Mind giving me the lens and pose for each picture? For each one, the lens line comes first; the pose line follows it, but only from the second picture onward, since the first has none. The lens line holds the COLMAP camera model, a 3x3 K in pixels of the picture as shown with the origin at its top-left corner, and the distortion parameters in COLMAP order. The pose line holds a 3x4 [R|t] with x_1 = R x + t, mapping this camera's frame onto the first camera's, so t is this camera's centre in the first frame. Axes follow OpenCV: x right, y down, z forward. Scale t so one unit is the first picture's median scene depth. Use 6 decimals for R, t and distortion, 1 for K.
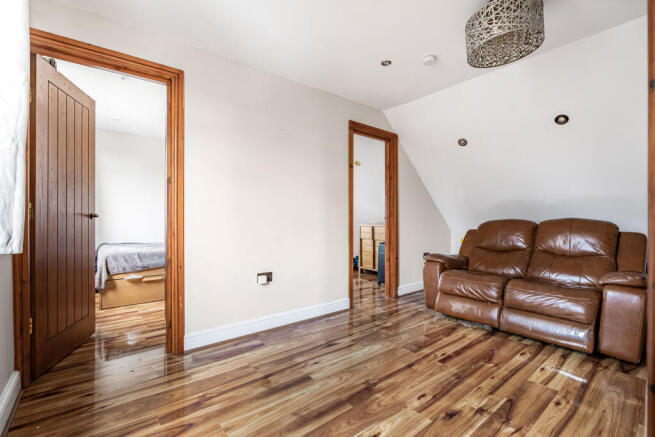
lens RADIAL K [[293.2, 0, 327.5], [0, 293.2, 218.5], [0, 0, 1]] dist [-0.000825, -0.000110]
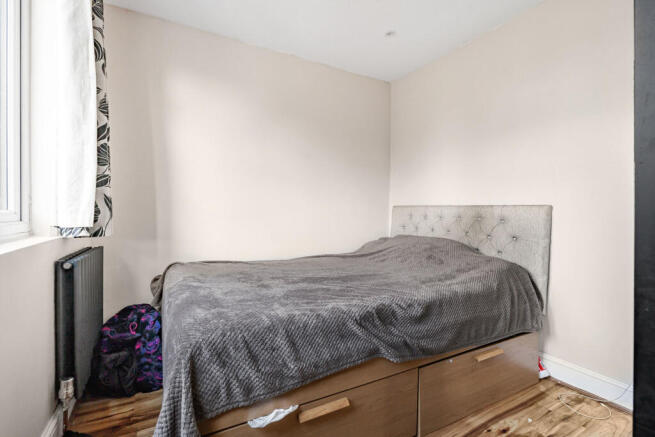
lens RADIAL K [[293.2, 0, 327.5], [0, 293.2, 218.5], [0, 0, 1]] dist [-0.000825, -0.000110]
pose [[0.992470, 0.002377, -0.122461, -0.578521], [-0.002737, 0.999992, -0.002767, 0.008677], [0.122453, 0.003081, 0.992469, 0.722297]]
